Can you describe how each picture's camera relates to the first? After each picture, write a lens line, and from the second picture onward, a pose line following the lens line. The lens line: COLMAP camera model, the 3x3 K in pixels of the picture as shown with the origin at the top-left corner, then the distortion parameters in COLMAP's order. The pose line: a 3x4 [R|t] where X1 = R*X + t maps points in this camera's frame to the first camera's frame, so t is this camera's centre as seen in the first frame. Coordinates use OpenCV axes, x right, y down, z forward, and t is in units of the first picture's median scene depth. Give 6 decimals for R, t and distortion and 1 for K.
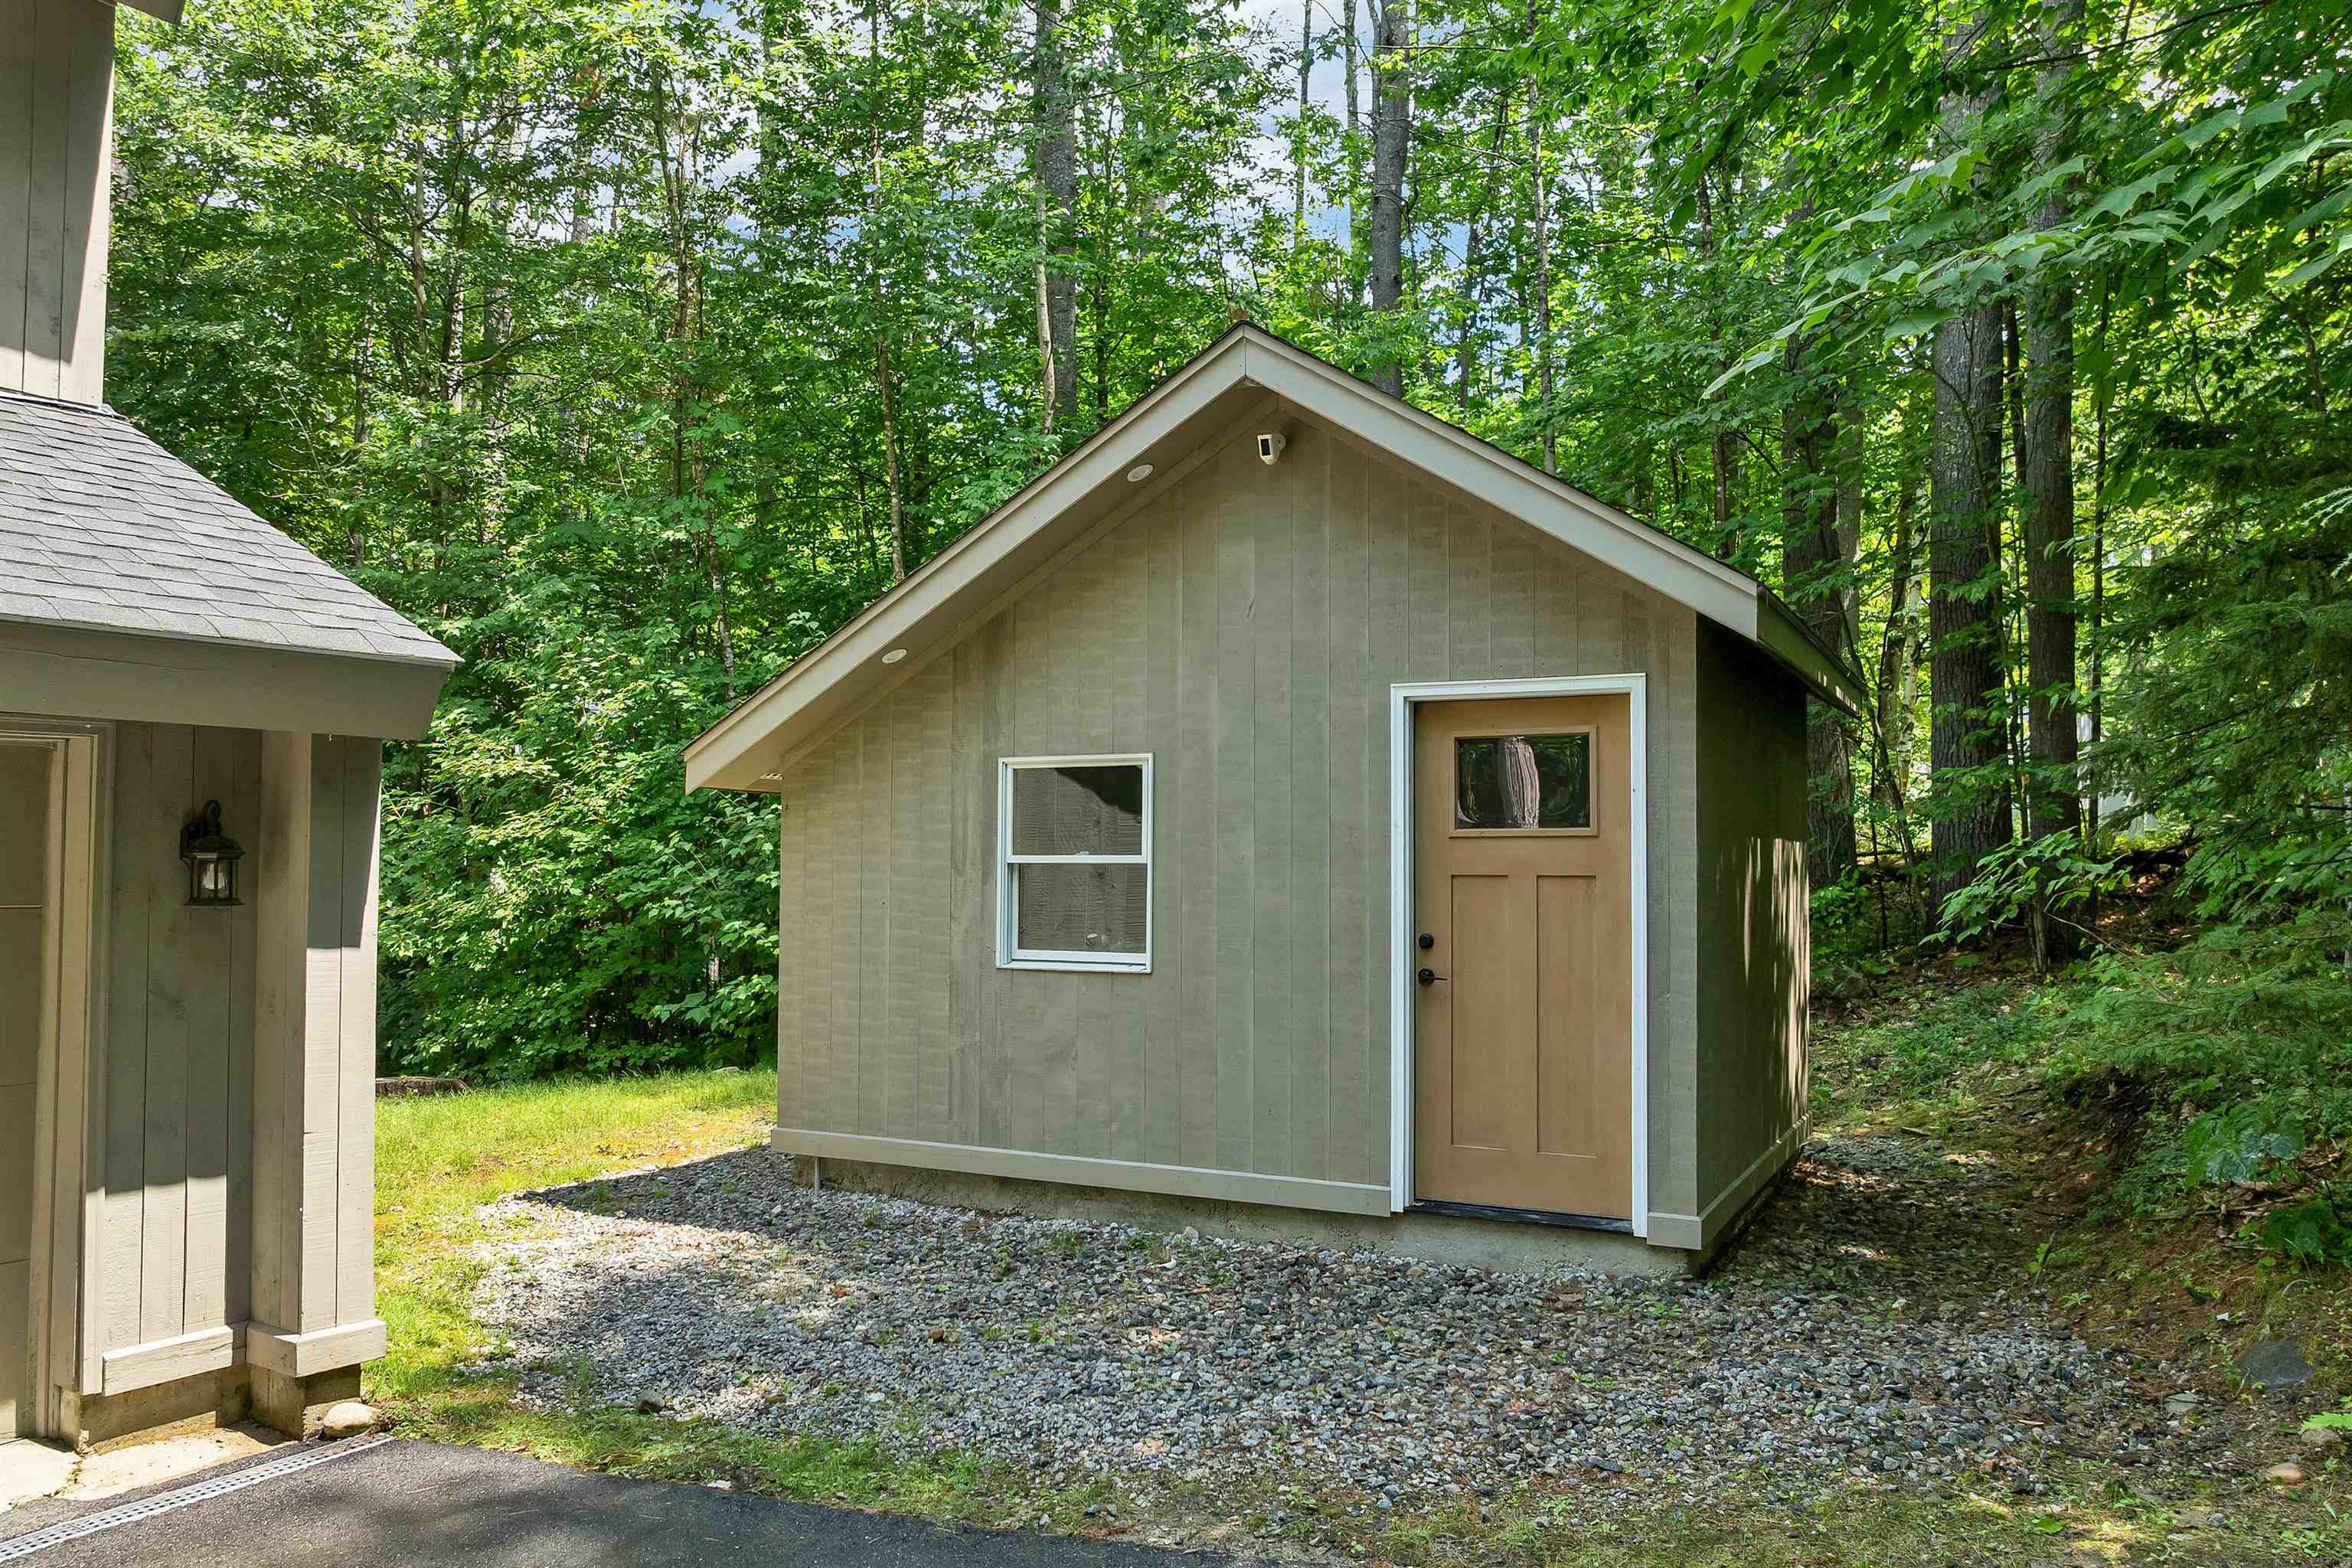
lens RADIAL K [[1680.3, 0, 1184.2], [0, 1680.3, 789.5], [0, 0, 1]] dist [-0.039228, -0.009534]
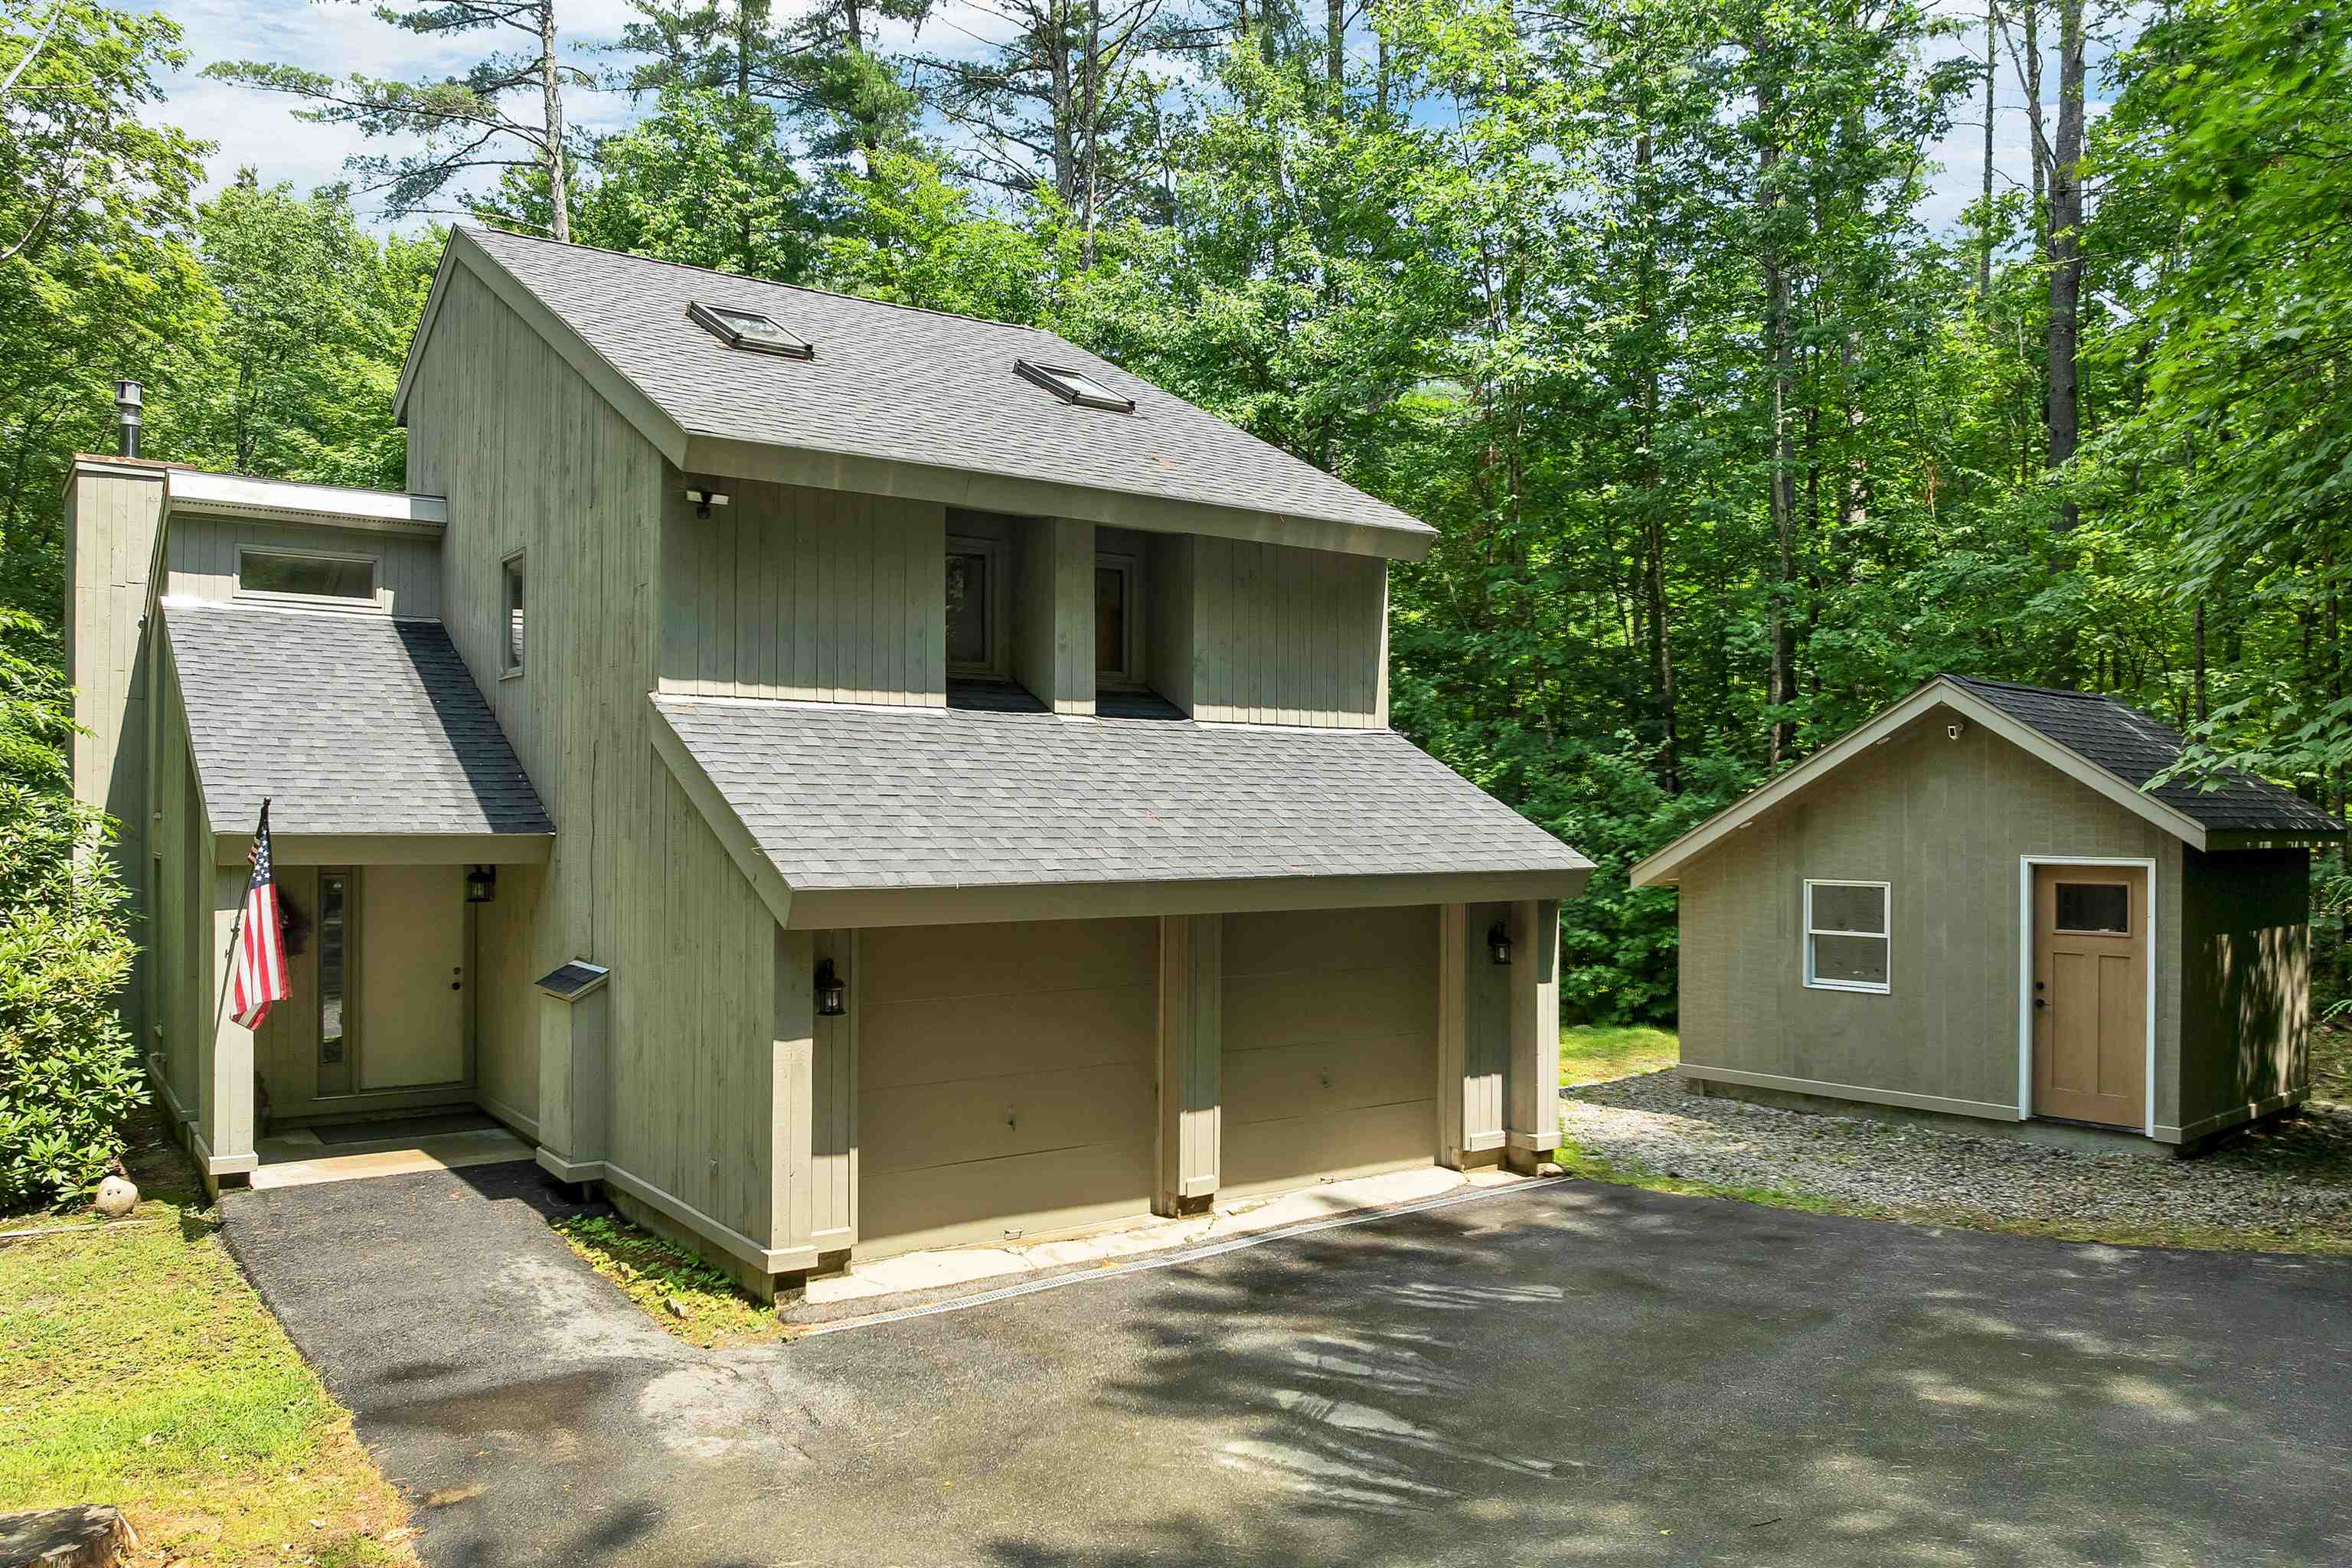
lens RADIAL K [[1680.3, 0, 1172.7], [0, 1680.3, 784.8], [0, 0, 1]] dist [-0.039228, -0.009534]
pose [[0.923012, -0.006291, -0.384721, -0.047427], [0.016930, 0.999562, 0.024272, -0.219970], [0.384399, -0.028917, 0.922714, -1.242361]]
